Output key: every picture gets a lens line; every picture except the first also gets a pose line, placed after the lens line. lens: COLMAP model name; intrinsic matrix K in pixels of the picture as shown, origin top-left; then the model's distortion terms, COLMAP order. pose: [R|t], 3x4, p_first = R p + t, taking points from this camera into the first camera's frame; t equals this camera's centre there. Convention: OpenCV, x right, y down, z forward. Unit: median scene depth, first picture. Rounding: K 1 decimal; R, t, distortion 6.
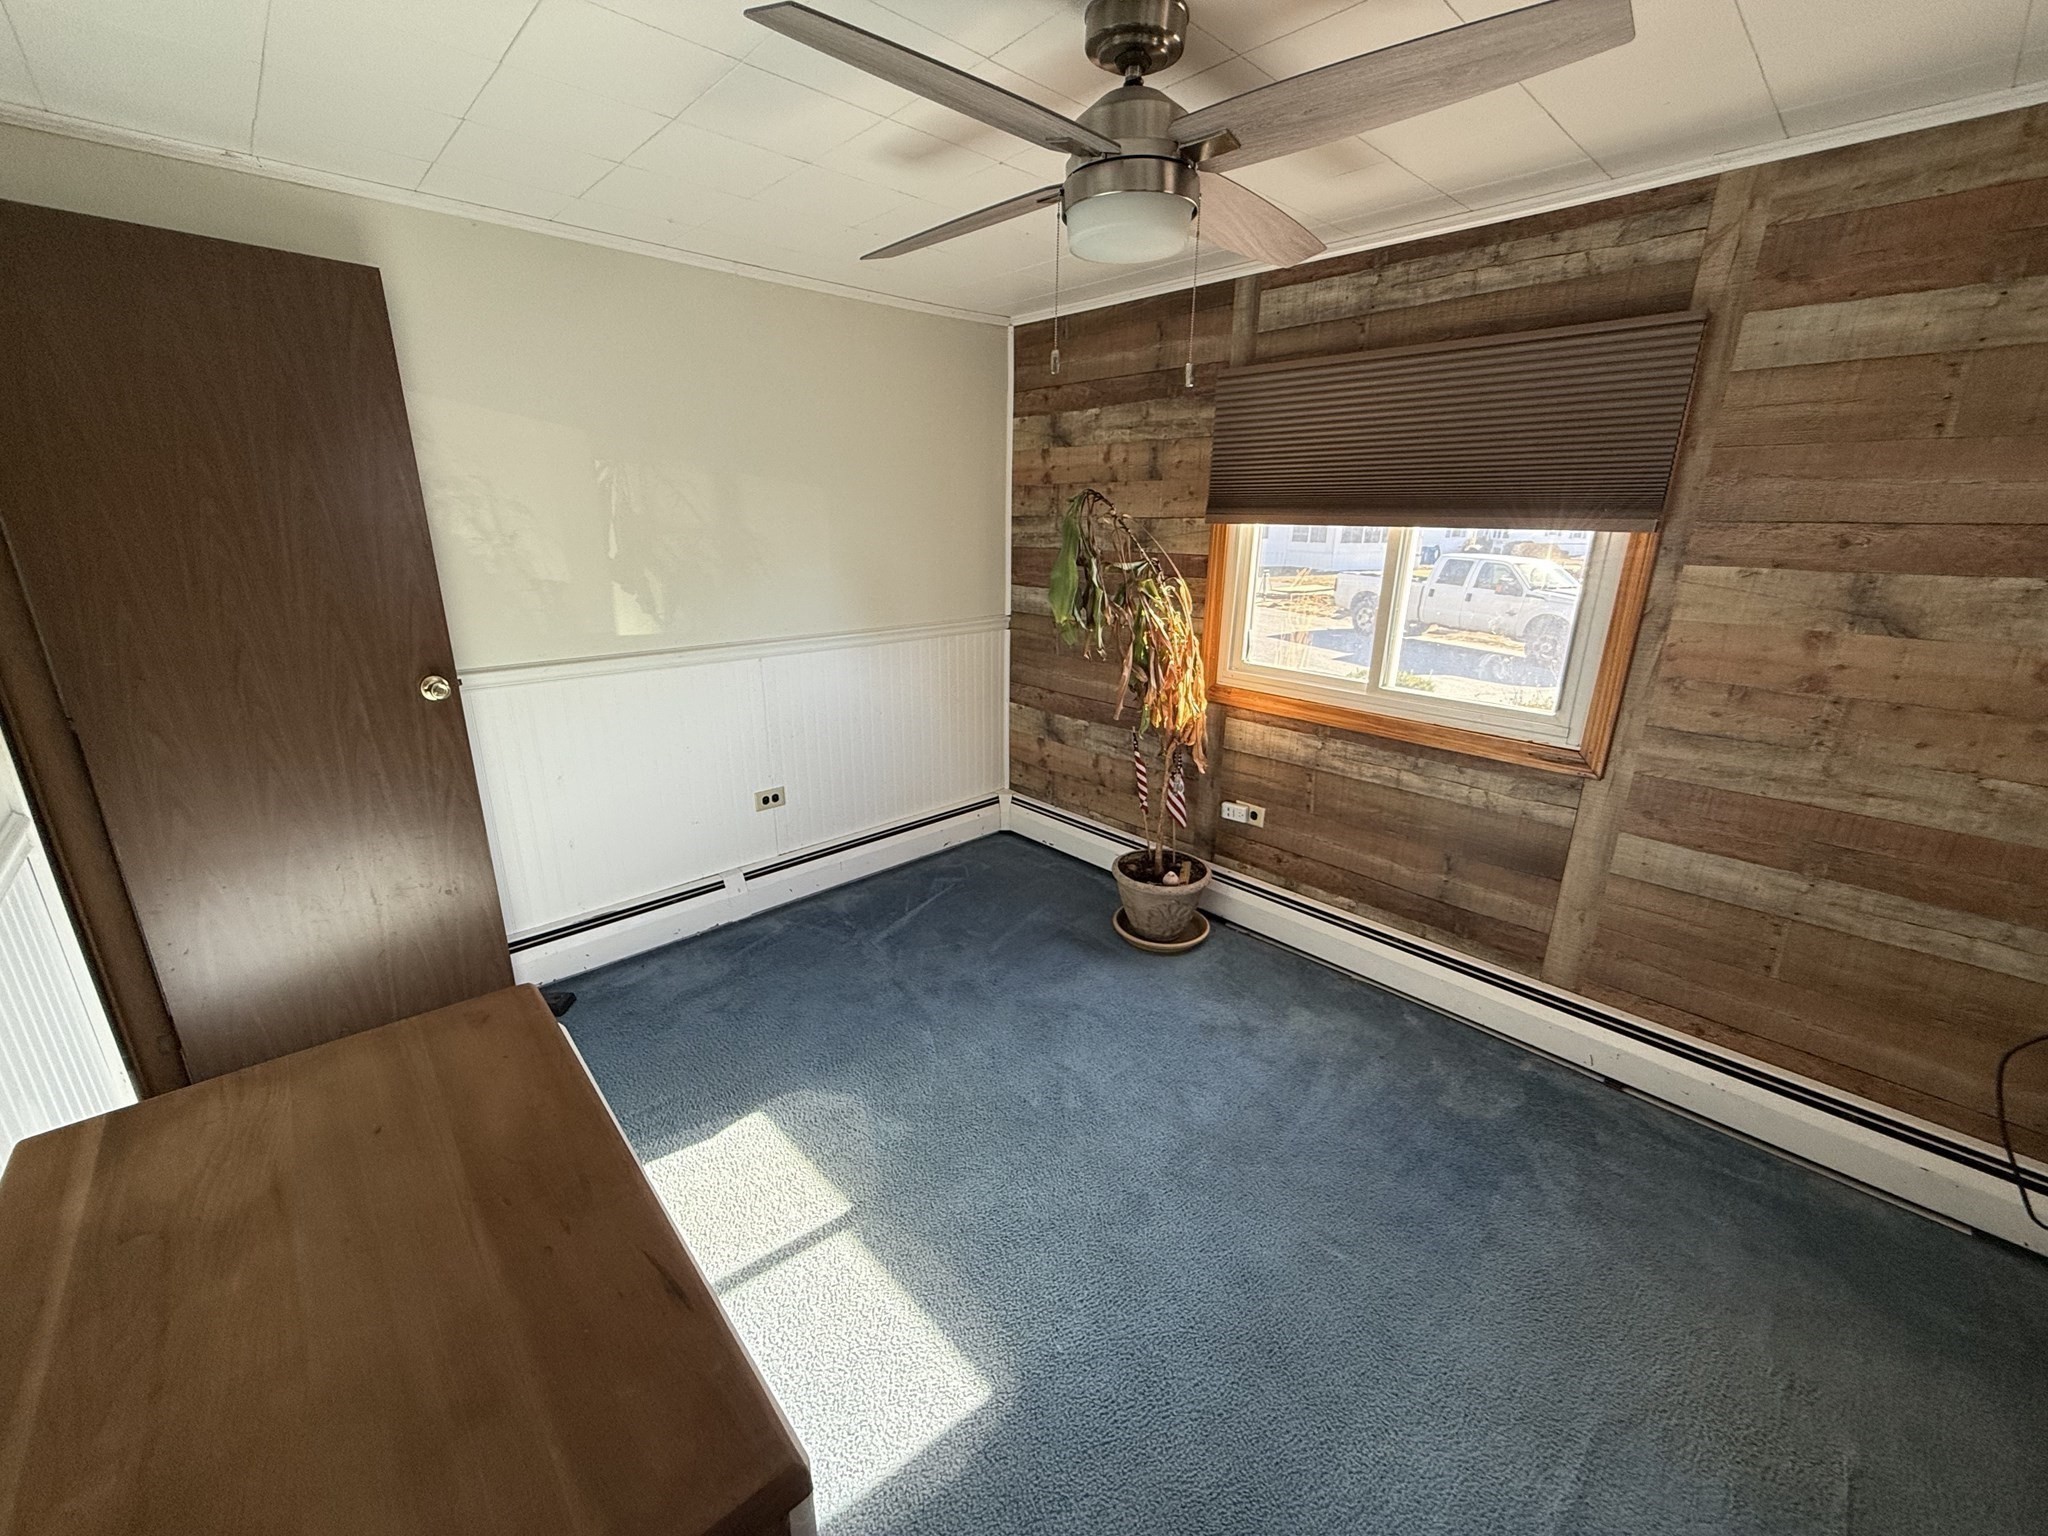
lens RADIAL K [[817.2, 0, 1016.1], [0, 817.2, 769.7], [0, 0, 1]] dist [0.000978, -0.000403]
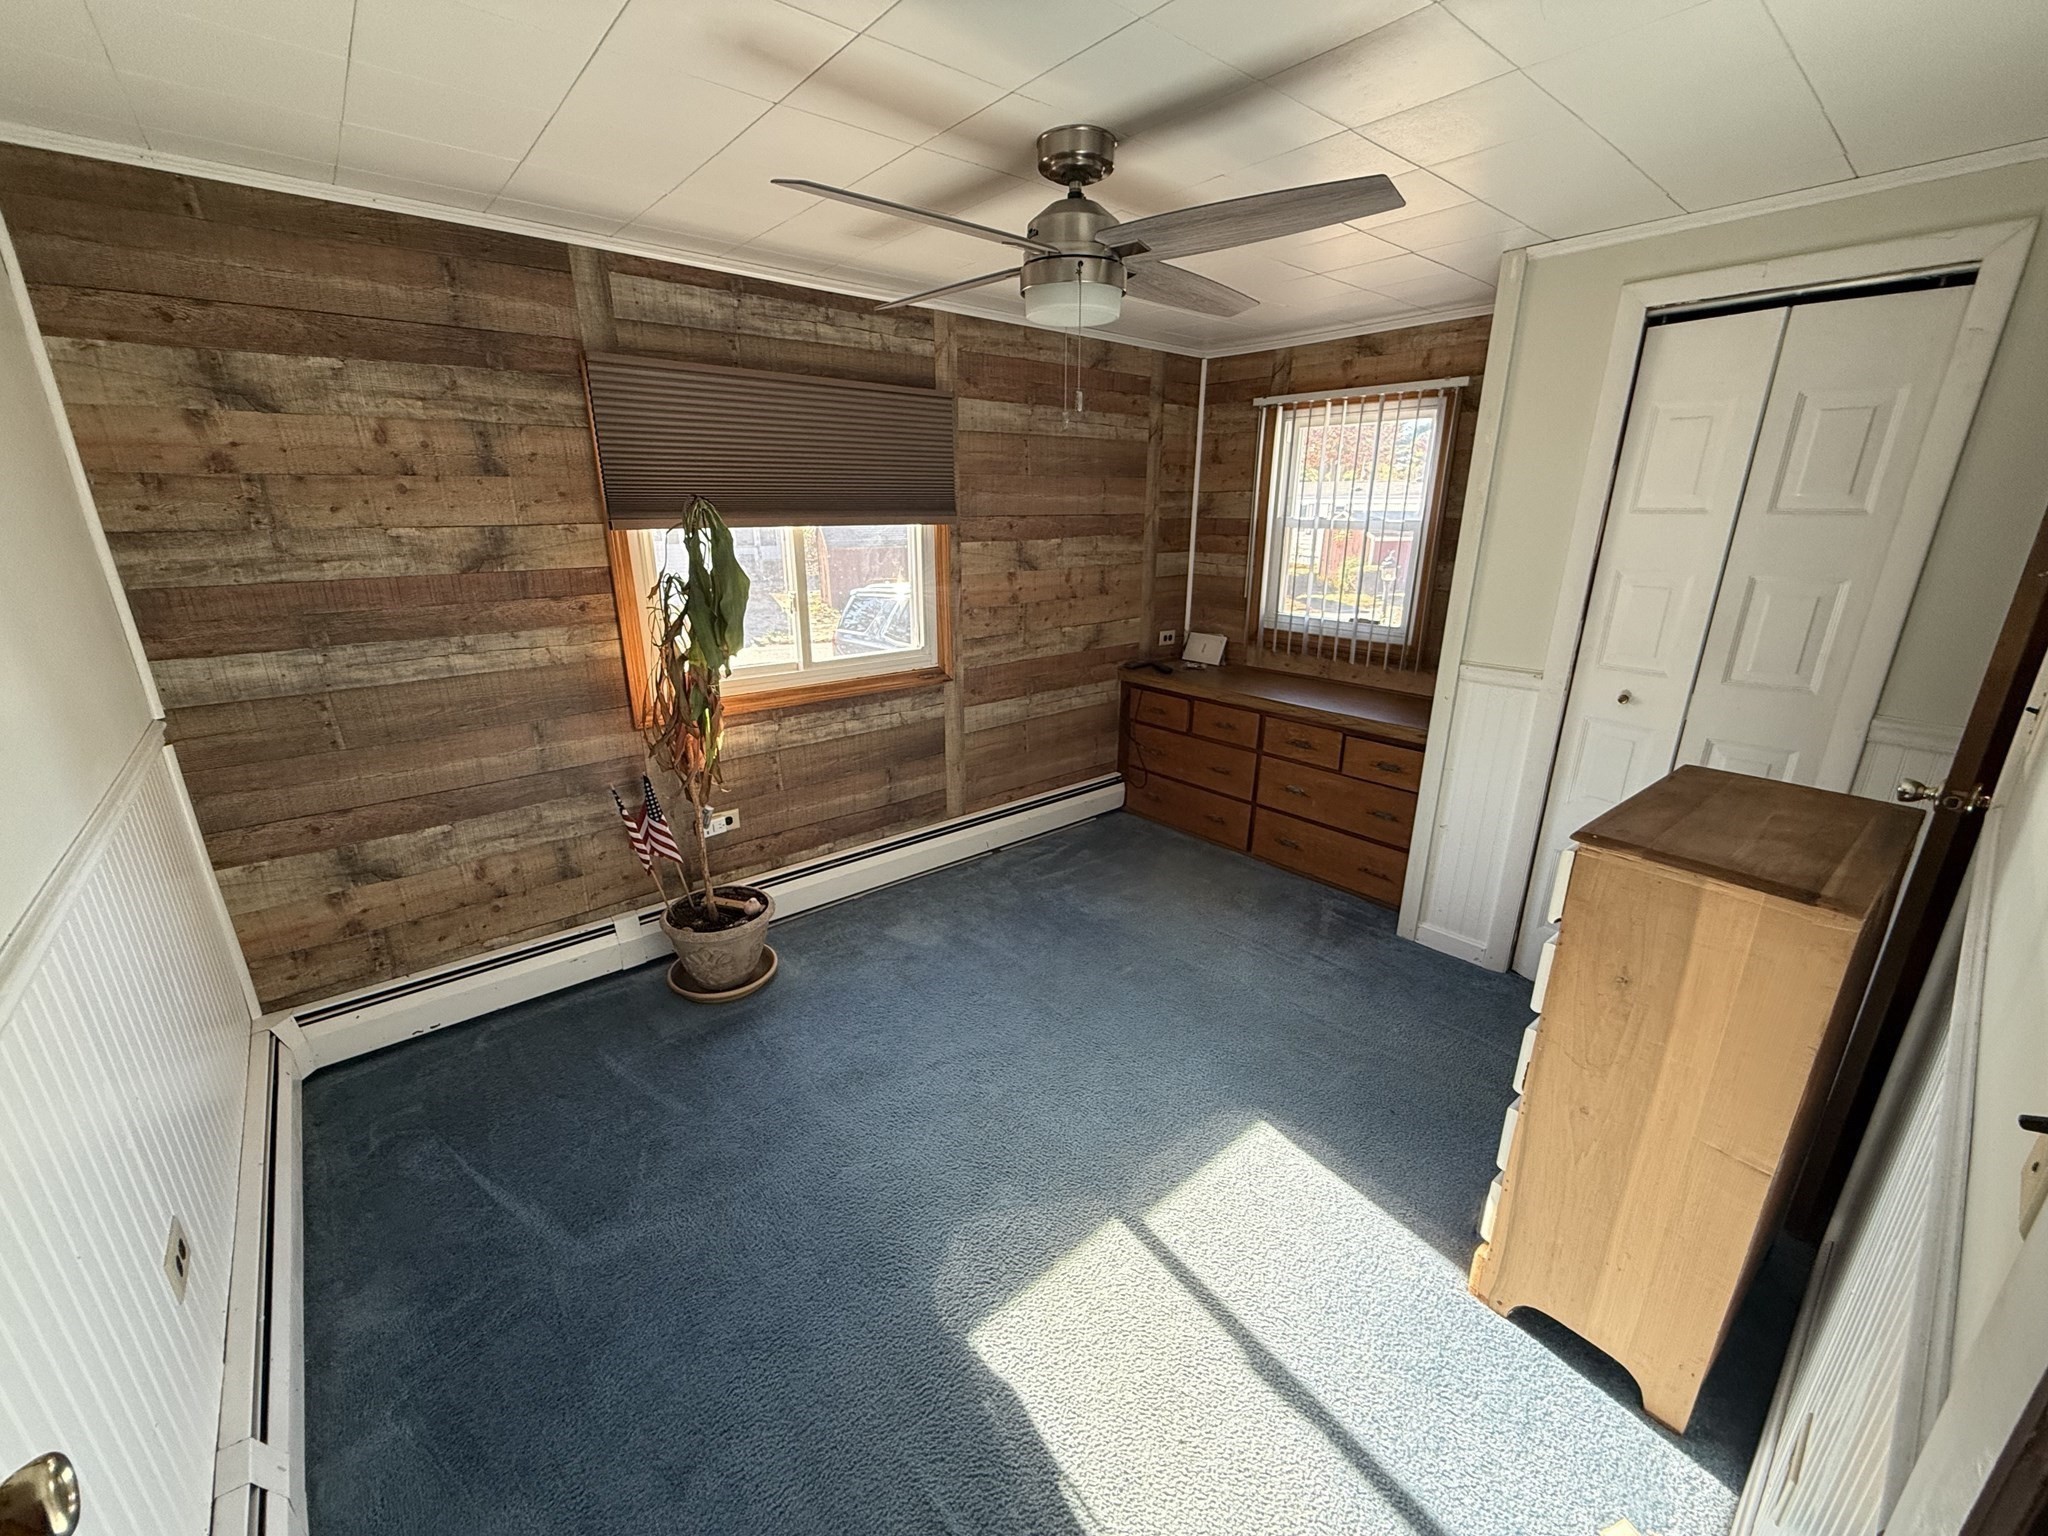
lens RADIAL K [[817.2, 0, 1017.0], [0, 817.2, 769.2], [0, 0, 1]] dist [0.000978, -0.000403]
pose [[0.054656, -0.320273, 0.945747, -0.774020], [0.297733, 0.909304, 0.290725, -0.235816], [-0.953083, 0.265690, 0.145055, 0.645009]]
